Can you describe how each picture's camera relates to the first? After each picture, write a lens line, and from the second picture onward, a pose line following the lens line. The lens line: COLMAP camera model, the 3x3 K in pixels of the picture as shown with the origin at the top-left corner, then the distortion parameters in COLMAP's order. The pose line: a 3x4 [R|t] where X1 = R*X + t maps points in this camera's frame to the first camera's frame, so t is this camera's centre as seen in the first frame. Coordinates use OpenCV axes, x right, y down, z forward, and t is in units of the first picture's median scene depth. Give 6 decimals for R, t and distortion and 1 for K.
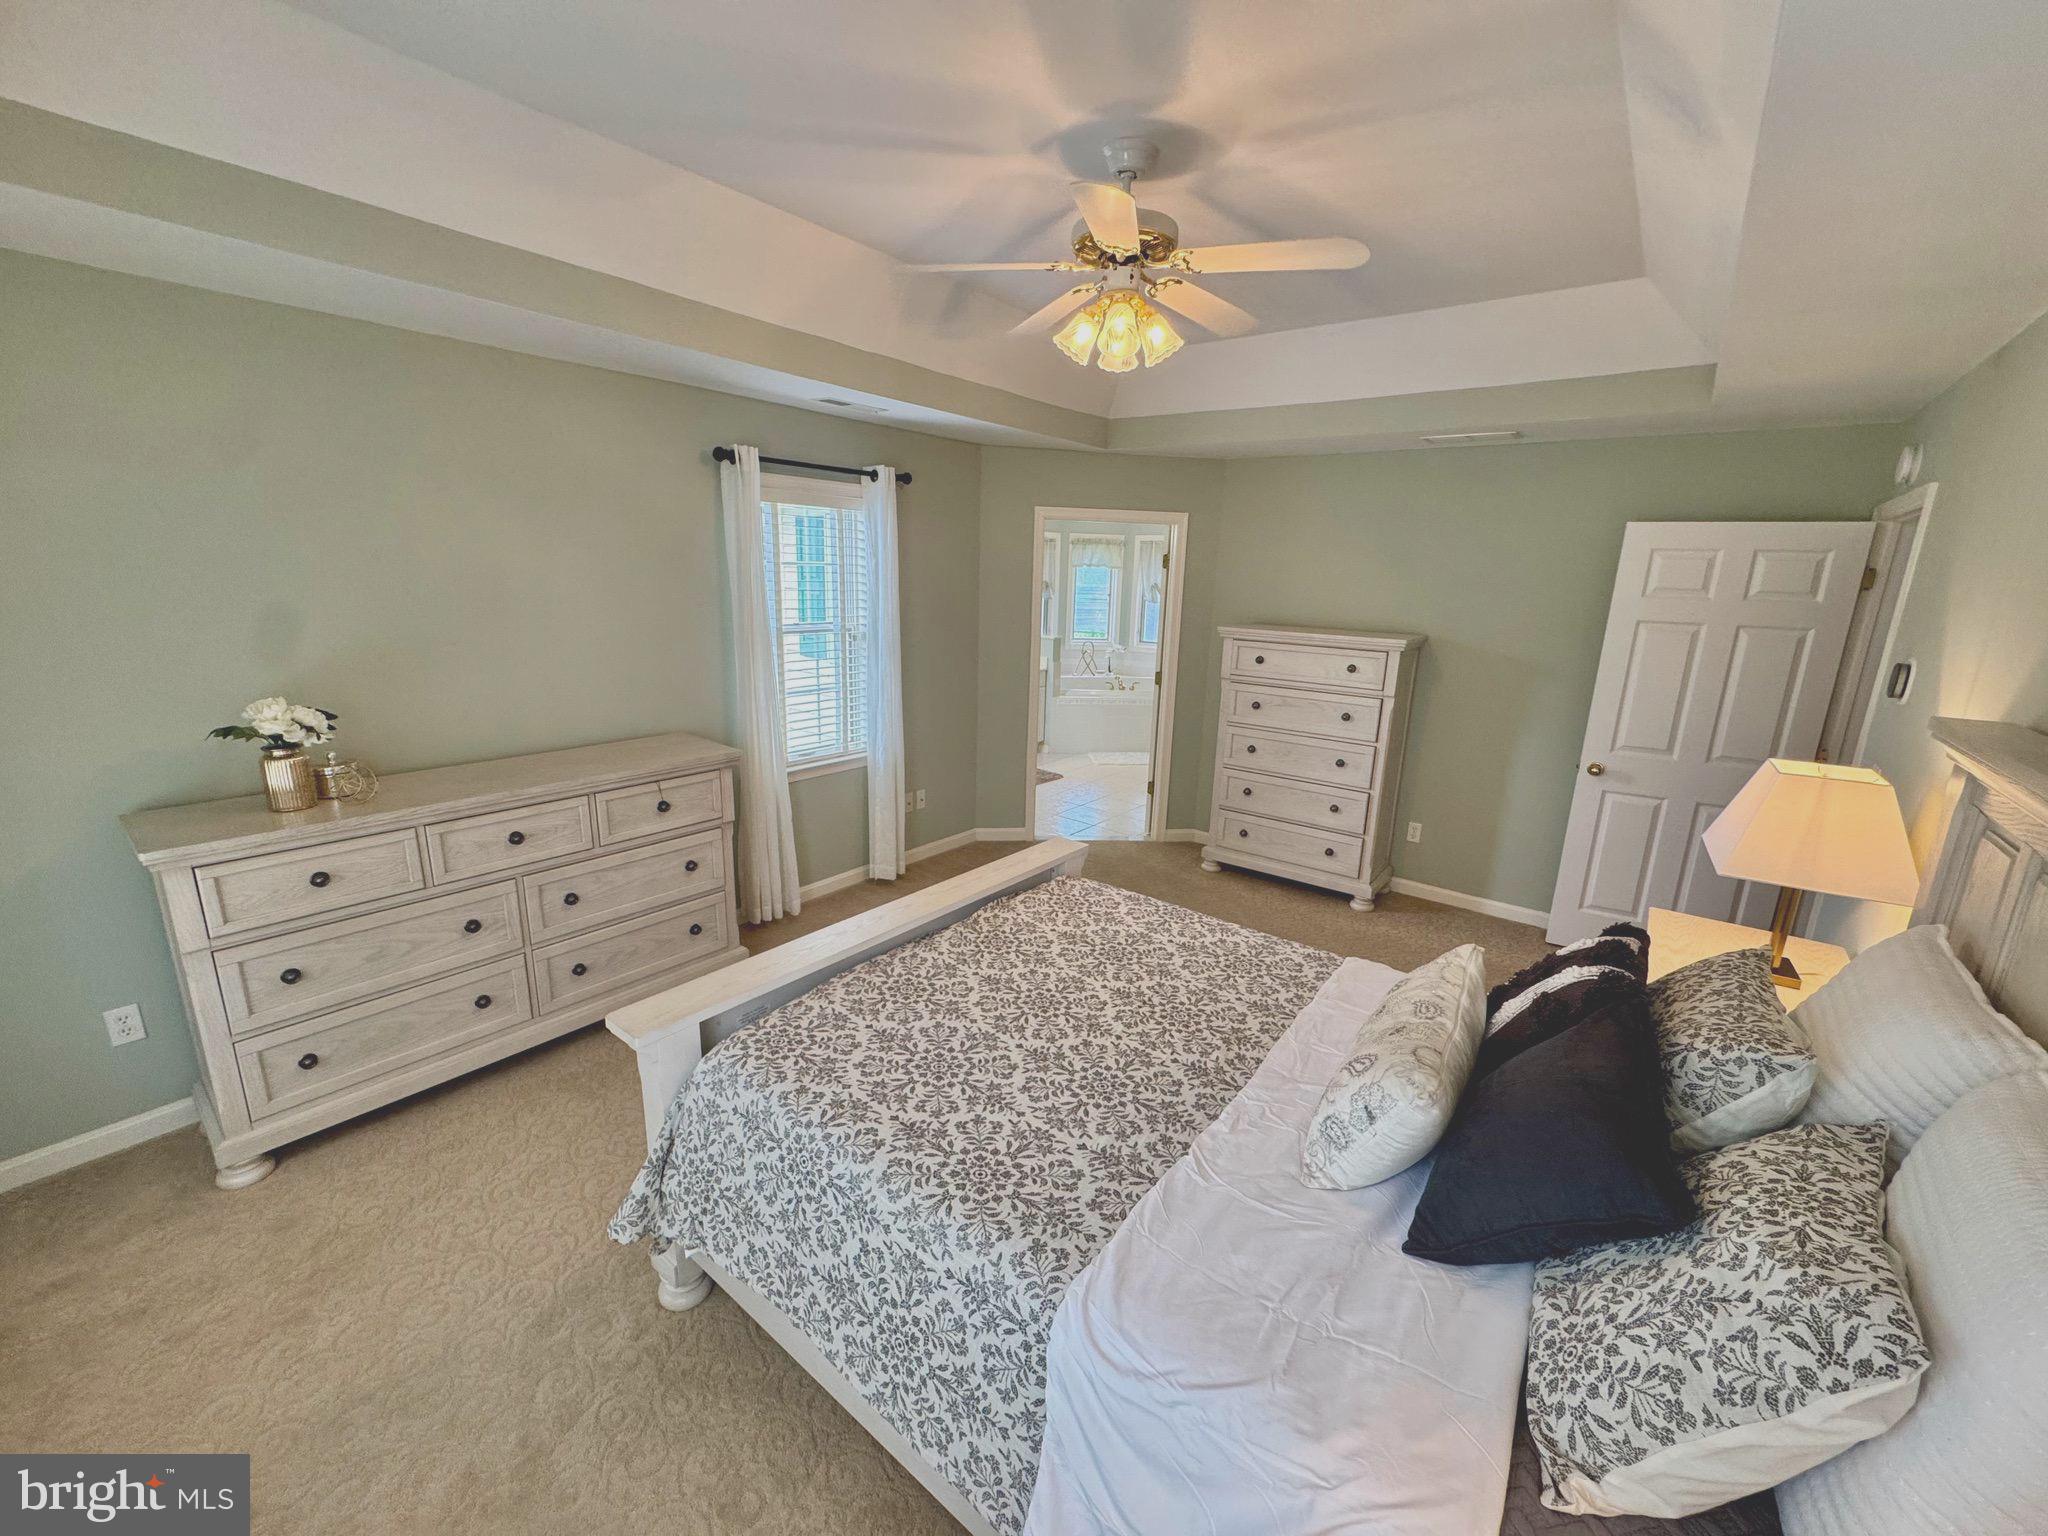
lens RADIAL K [[811.8, 0, 1016.2], [0, 811.8, 761.0], [0, 0, 1]] dist [-0.009398, 0.002933]
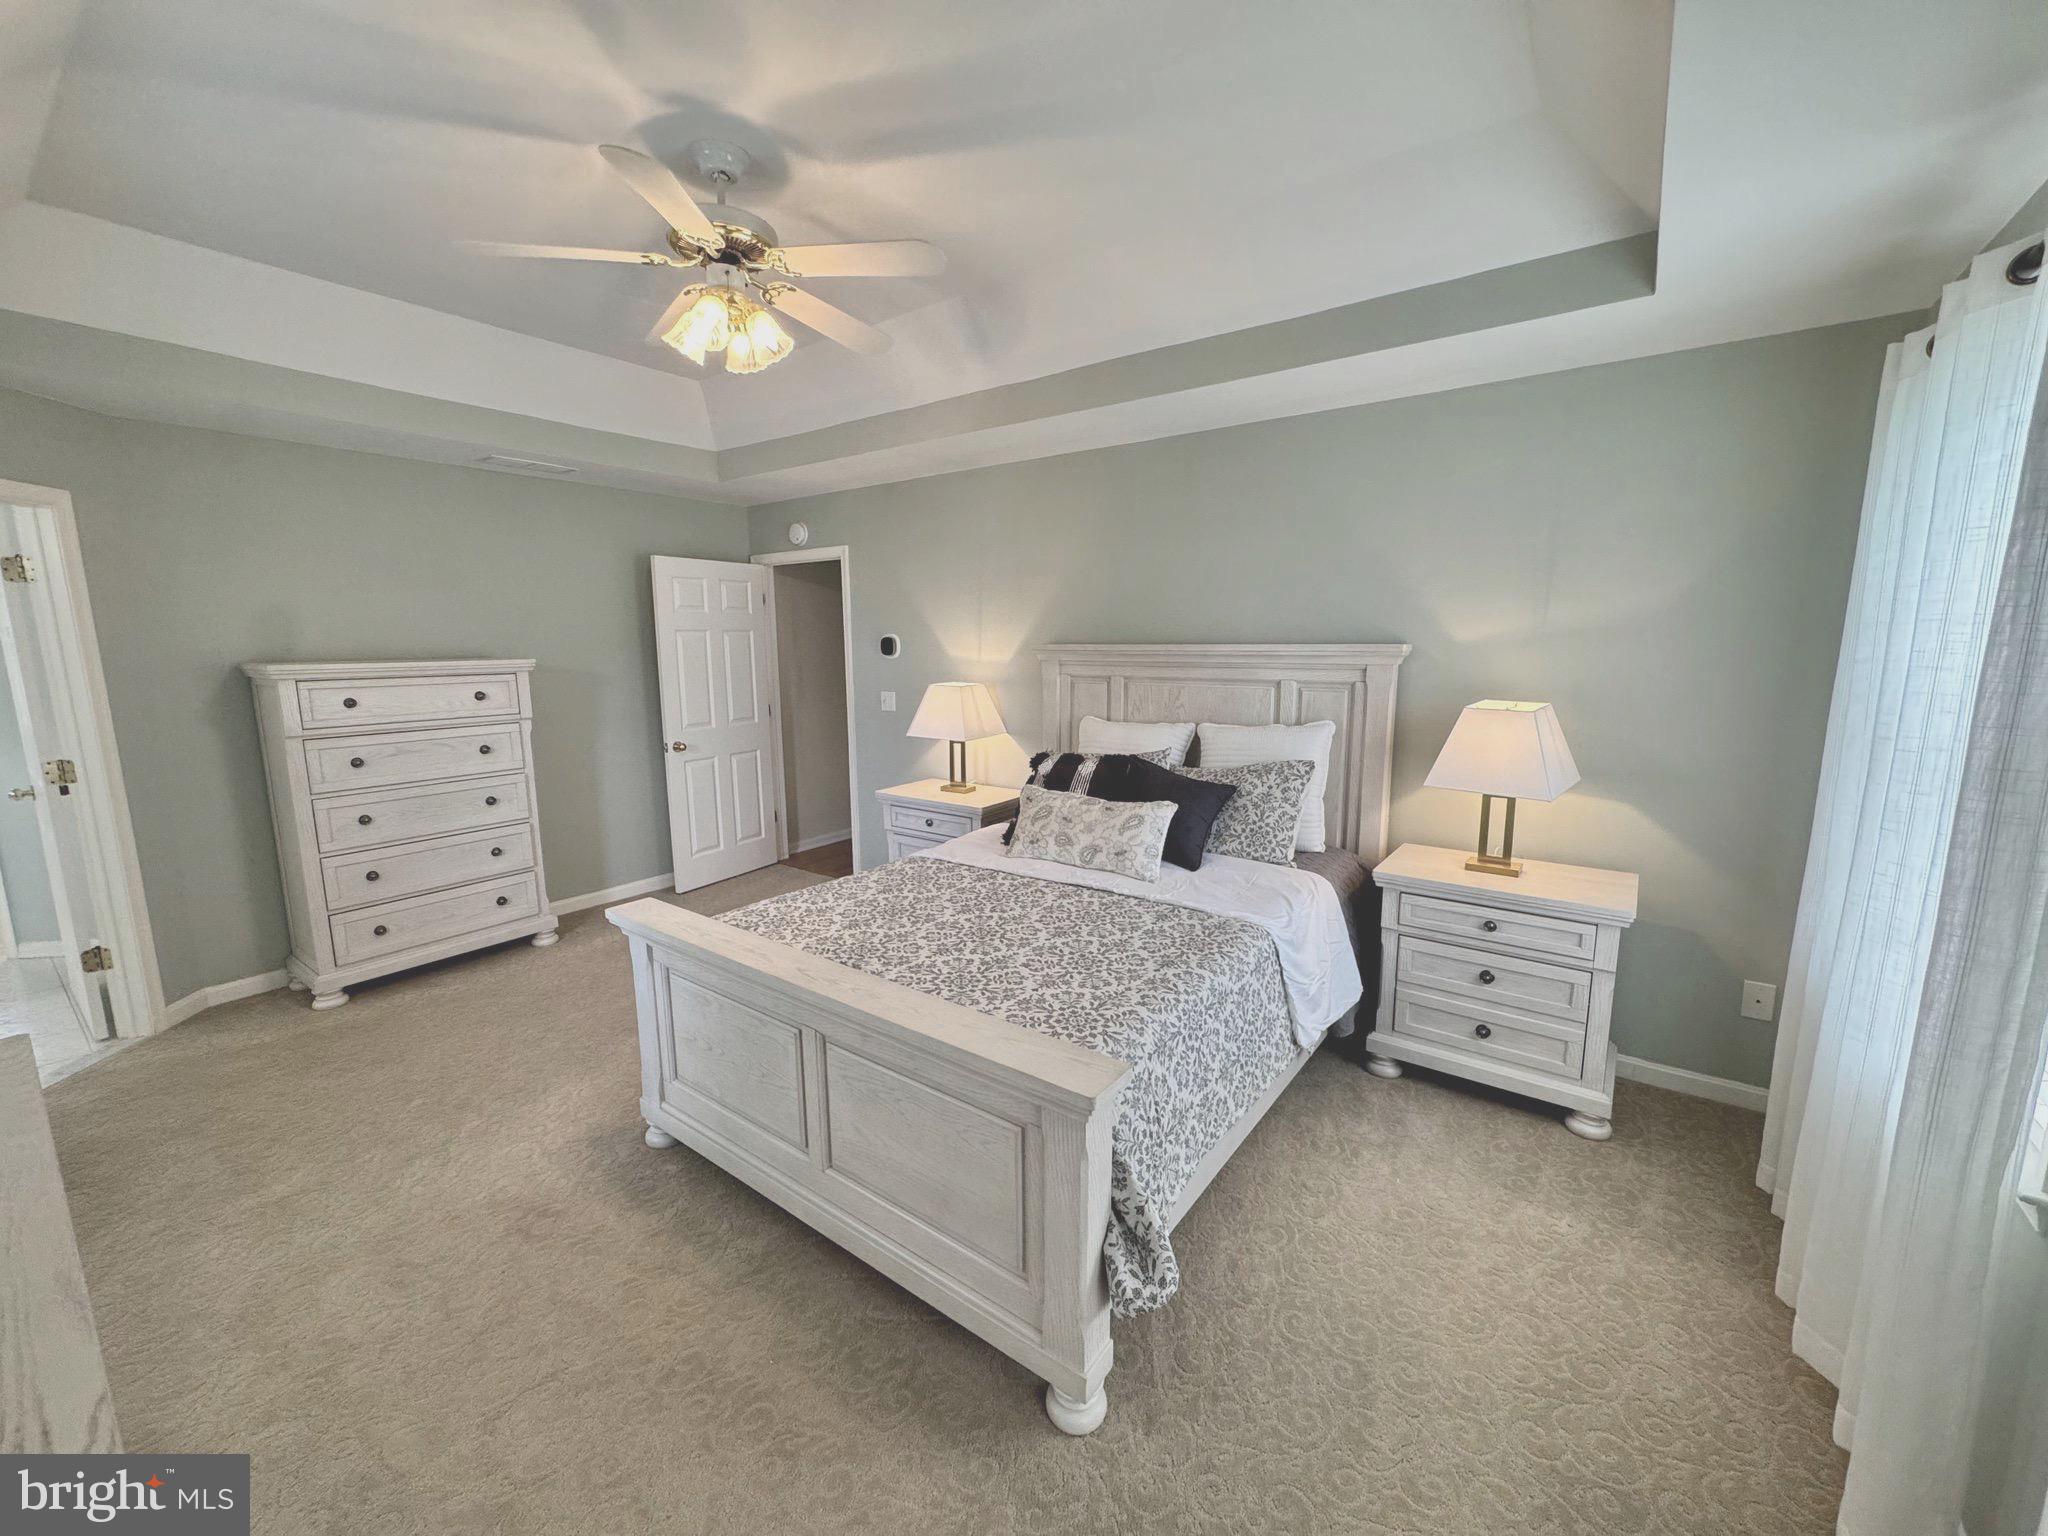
lens RADIAL K [[811.8, 0, 1023.3], [0, 811.8, 768.7], [0, 0, 1]] dist [-0.009398, 0.002933]
pose [[-0.027779, -0.190655, 0.981264, -0.481531], [0.236475, 0.952526, 0.191766, -0.062341], [-0.971240, 0.237372, 0.018624, 0.386570]]
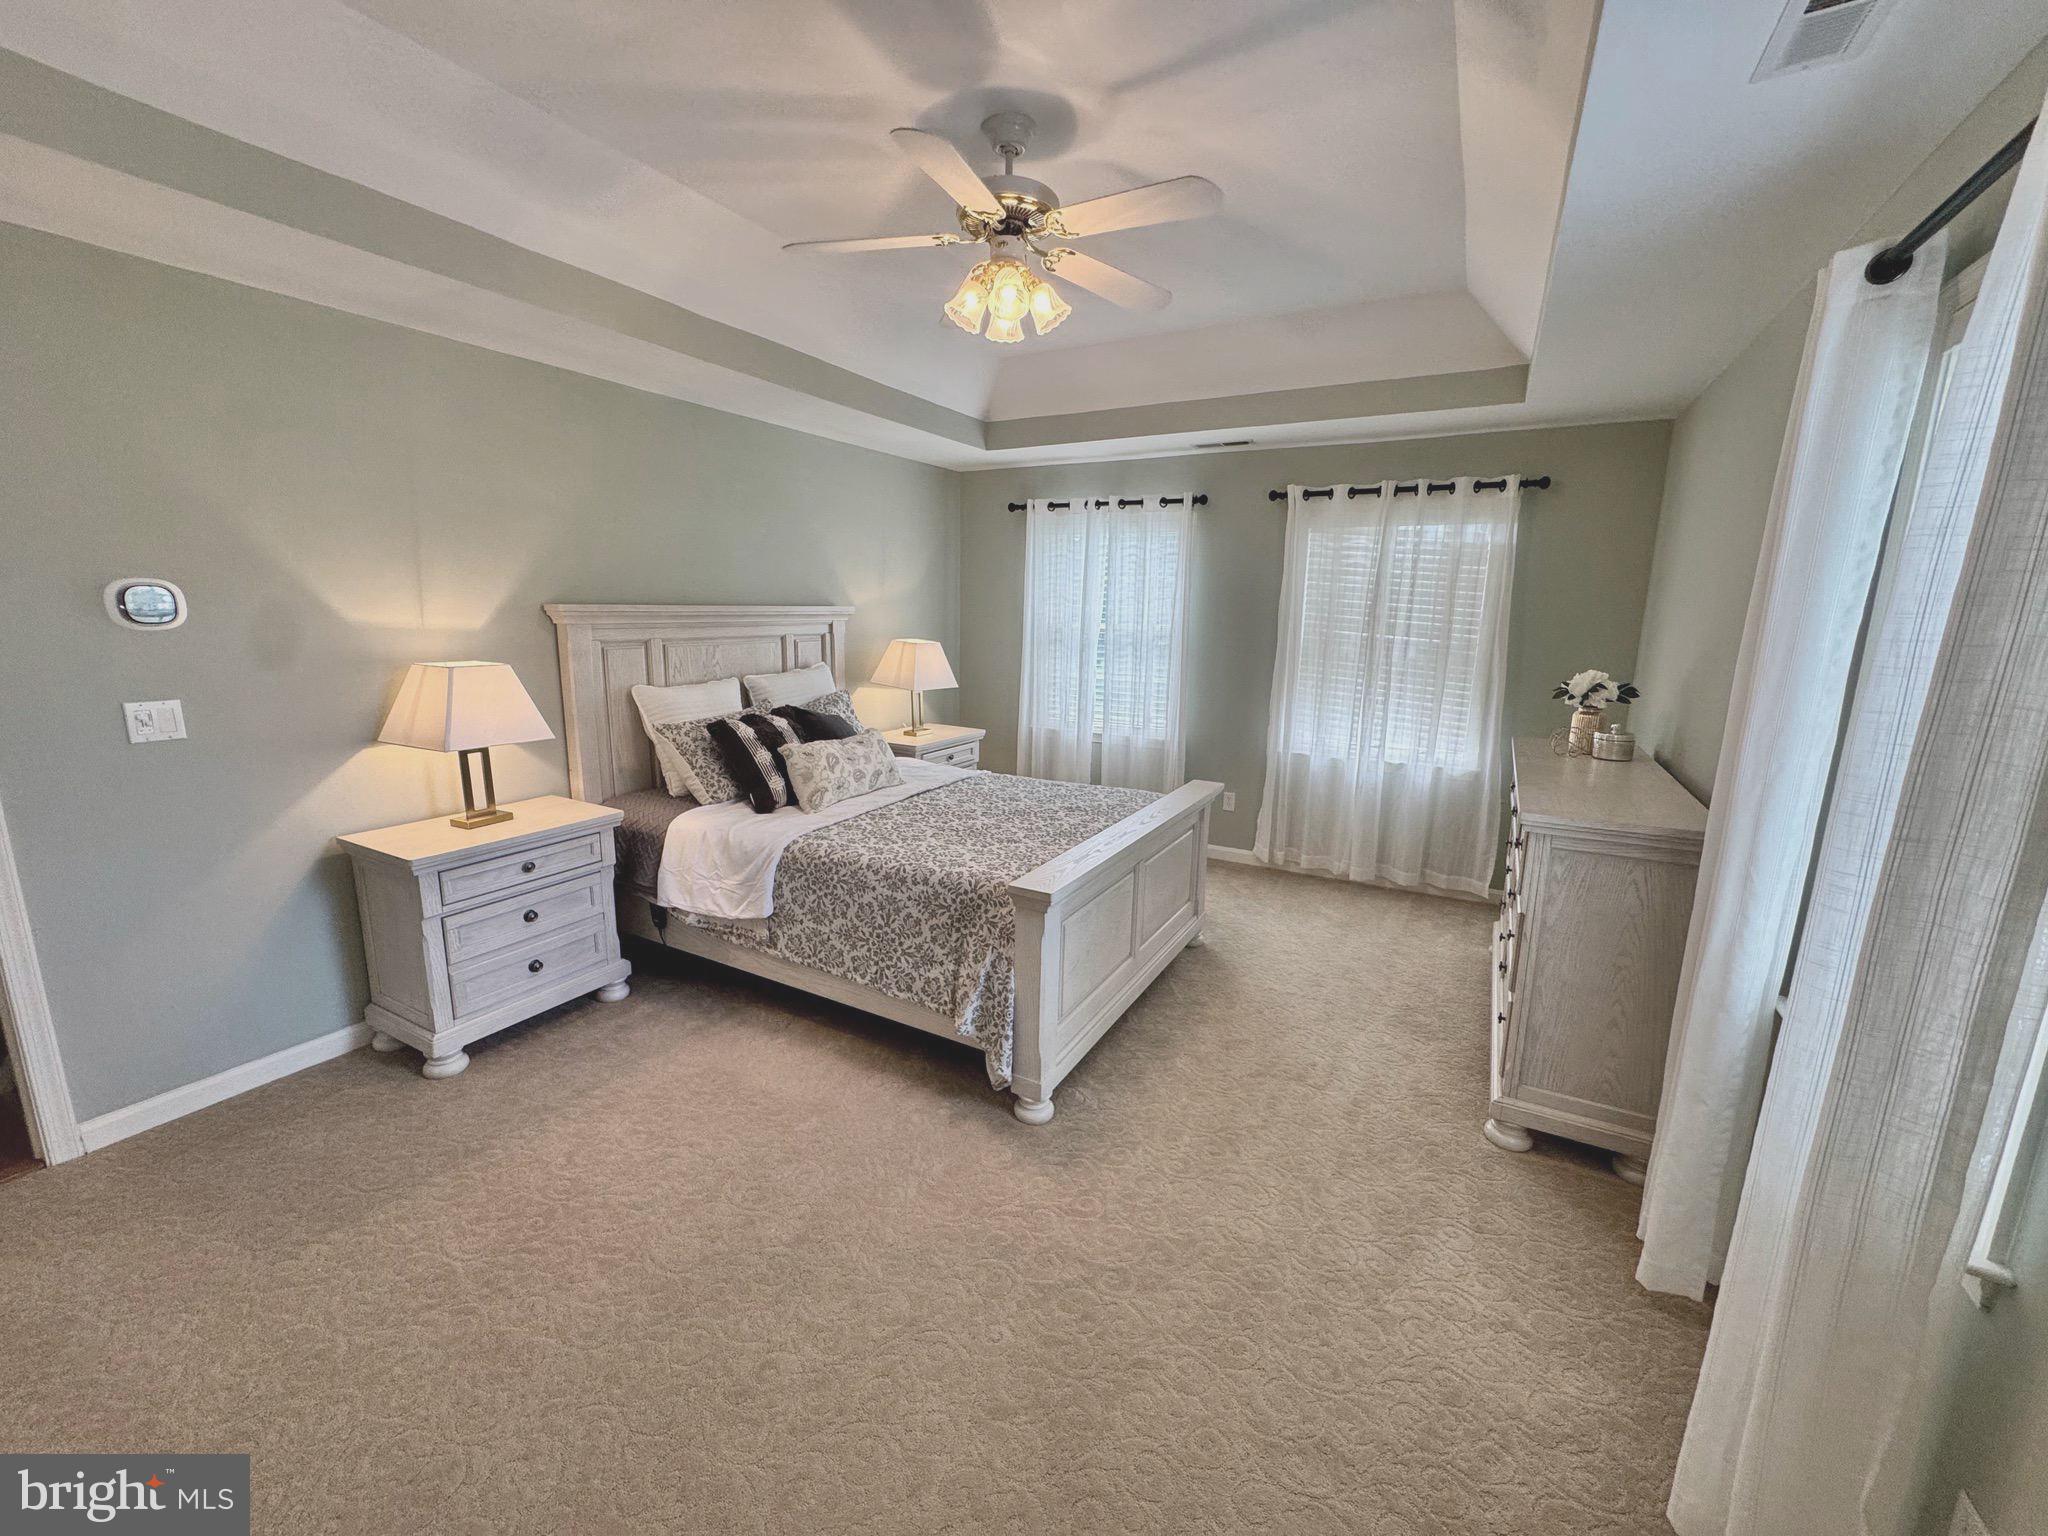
lens RADIAL K [[811.8, 0, 1036.1], [0, 811.8, 773.1], [0, 0, 1]] dist [-0.009398, 0.002933]
pose [[-0.985213, -0.012574, -0.170872, 0.114866], [-0.083112, 0.907180, 0.412452, -0.203729], [0.149825, 0.420555, -0.894811, 1.084305]]
